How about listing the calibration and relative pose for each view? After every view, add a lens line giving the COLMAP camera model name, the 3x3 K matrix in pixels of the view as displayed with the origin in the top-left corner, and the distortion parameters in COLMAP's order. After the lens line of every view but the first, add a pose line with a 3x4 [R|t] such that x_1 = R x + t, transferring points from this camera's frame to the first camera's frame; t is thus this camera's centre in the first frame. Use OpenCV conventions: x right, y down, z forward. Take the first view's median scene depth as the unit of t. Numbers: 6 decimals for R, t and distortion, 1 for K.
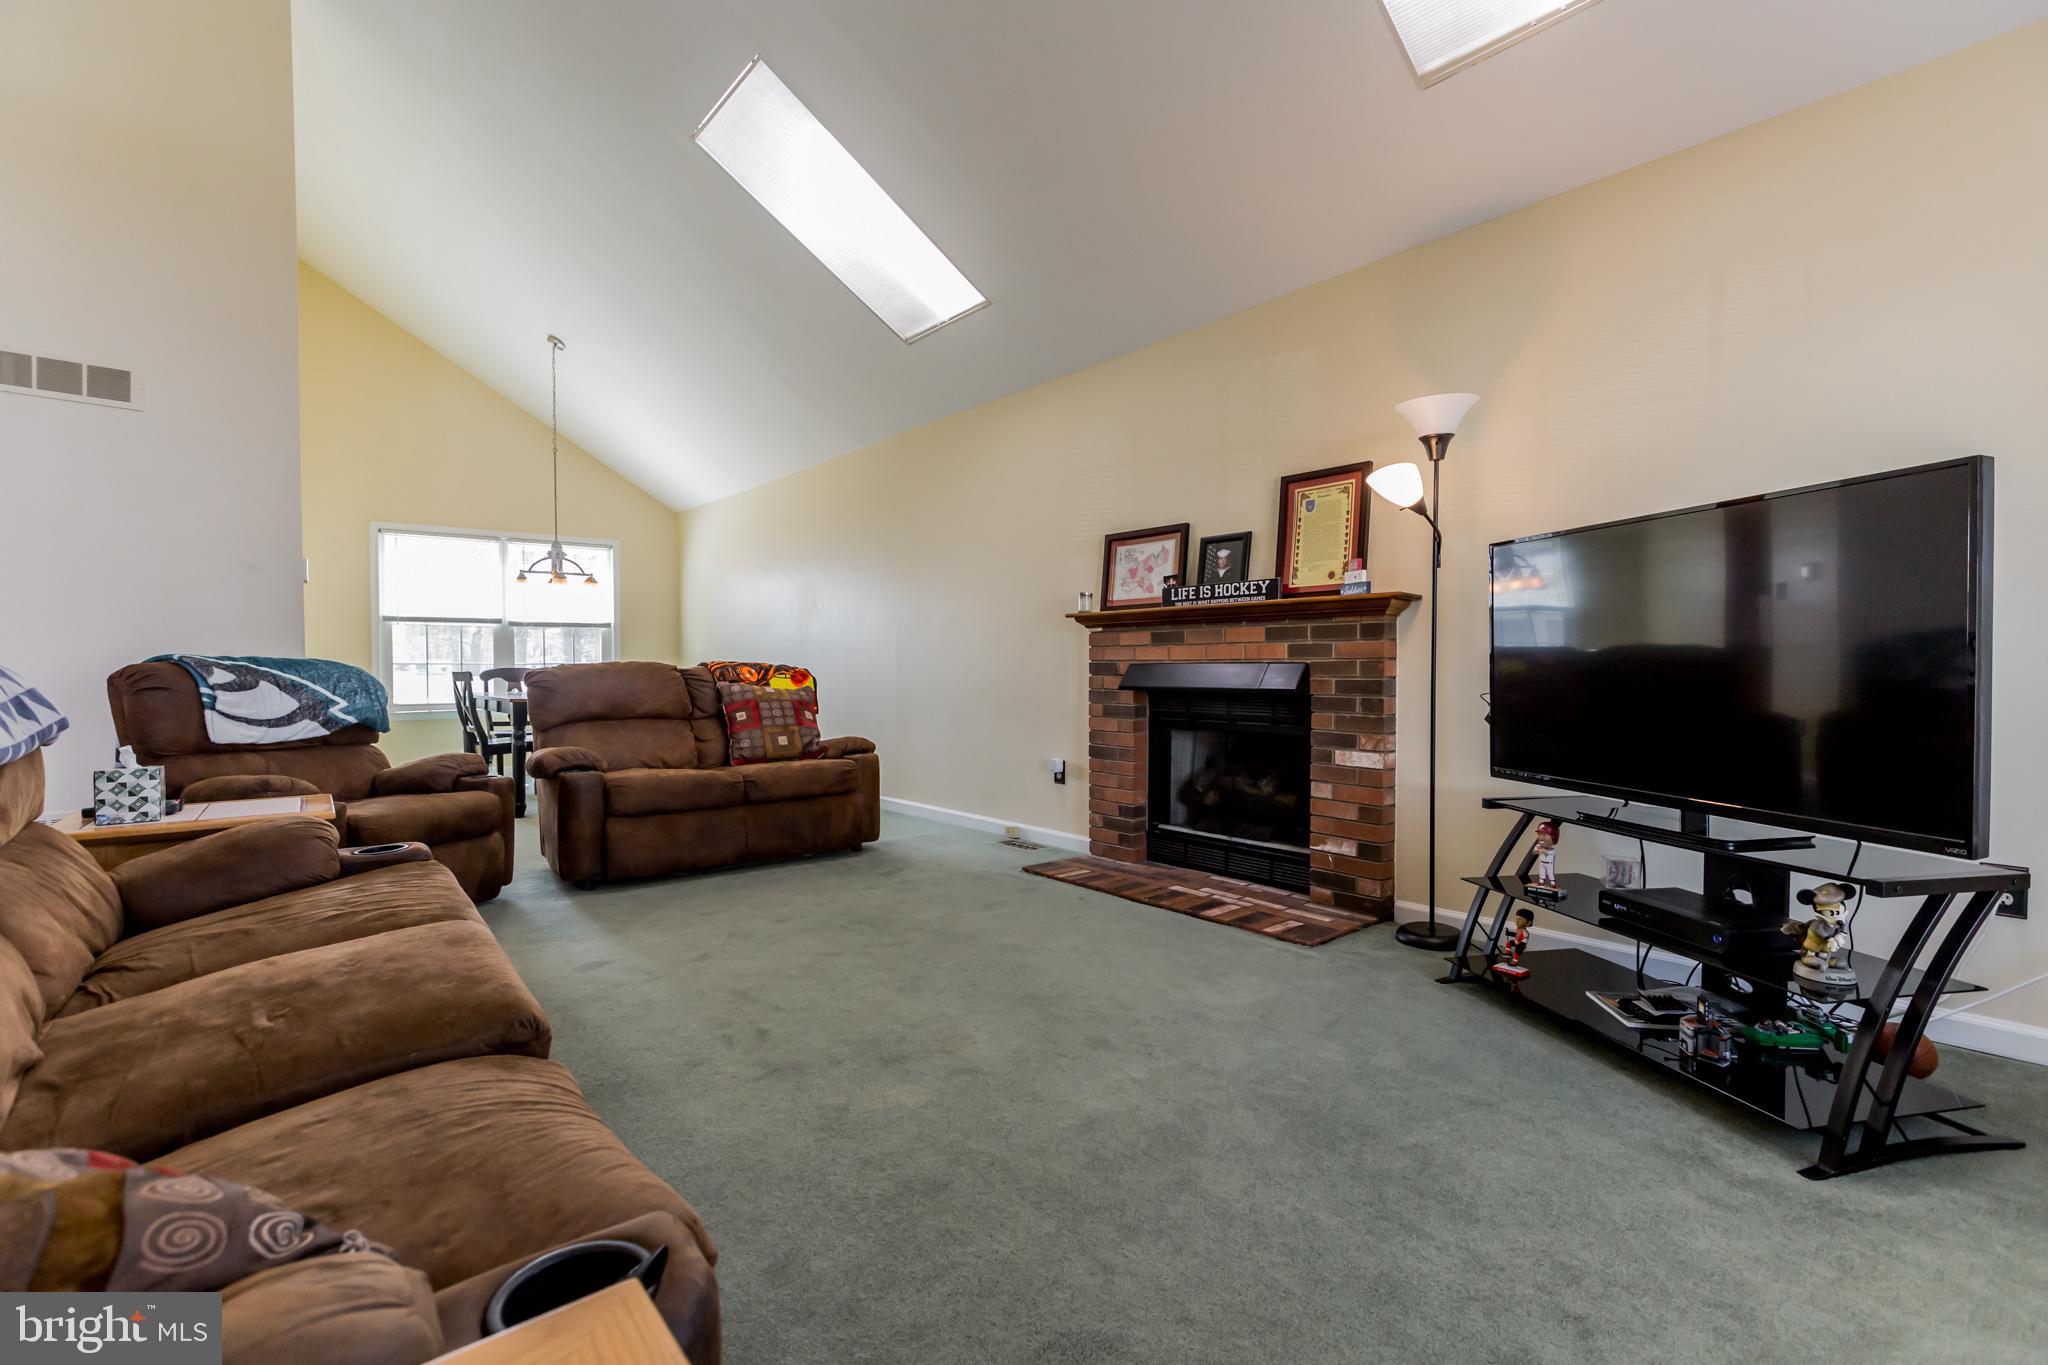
lens RADIAL K [[918.2, 0, 1016.8], [0, 918.2, 692.8], [0, 0, 1]] dist [0.000867, 0.000526]
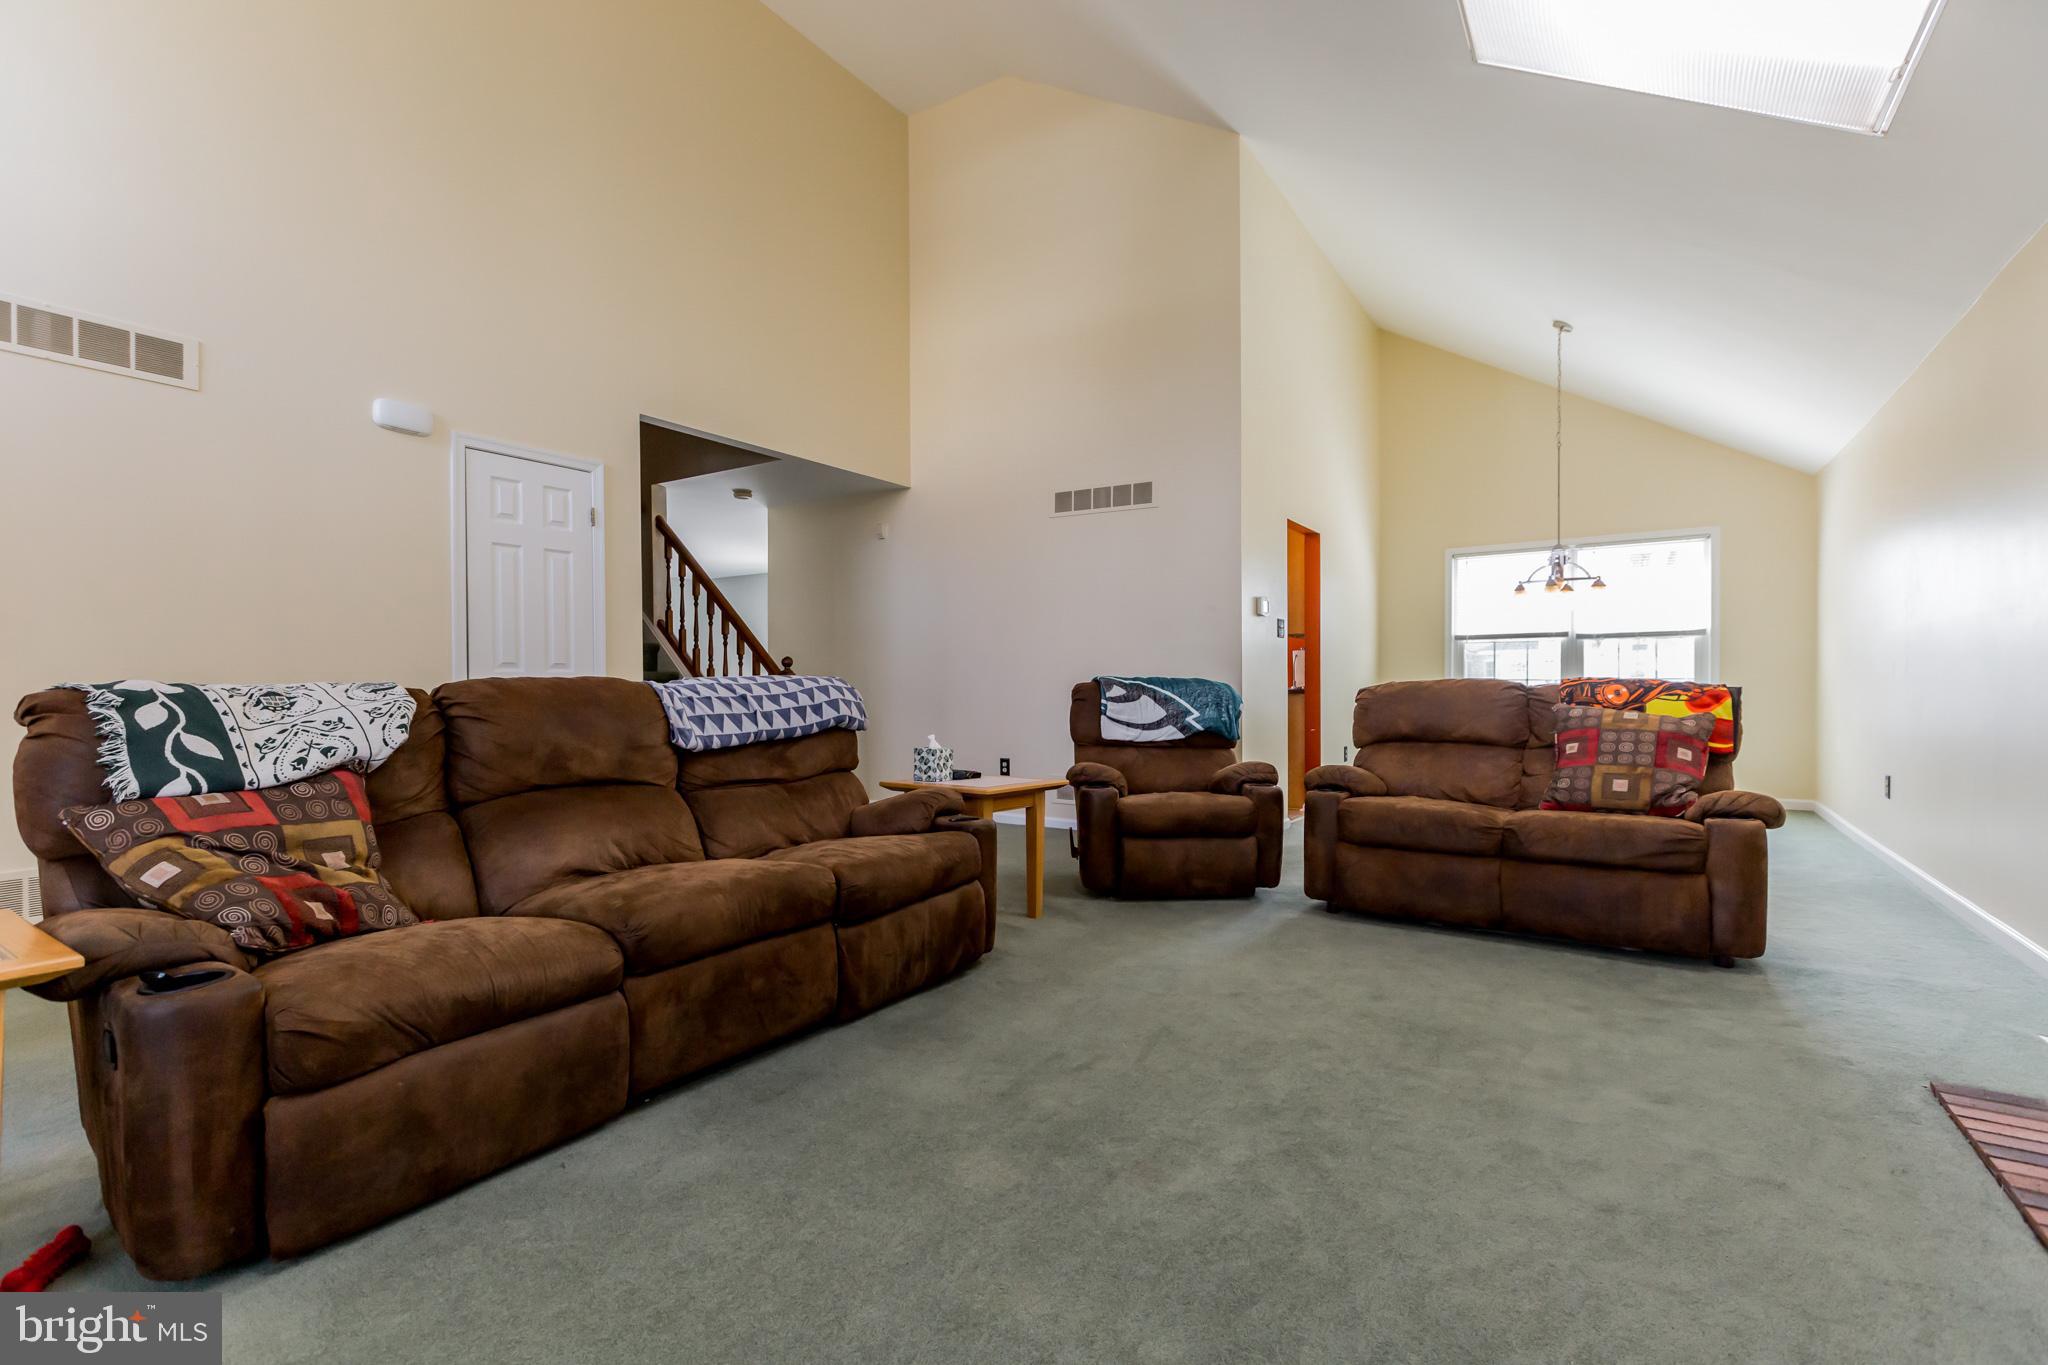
lens RADIAL K [[918.2, 0, 1016.8], [0, 918.2, 692.8], [0, 0, 1]] dist [0.000867, 0.000526]
pose [[0.273614, 0.010375, -0.961784, 0.364562], [-0.024895, 0.999683, 0.003702, -0.014356], [0.961517, 0.022931, 0.273785, 0.384649]]
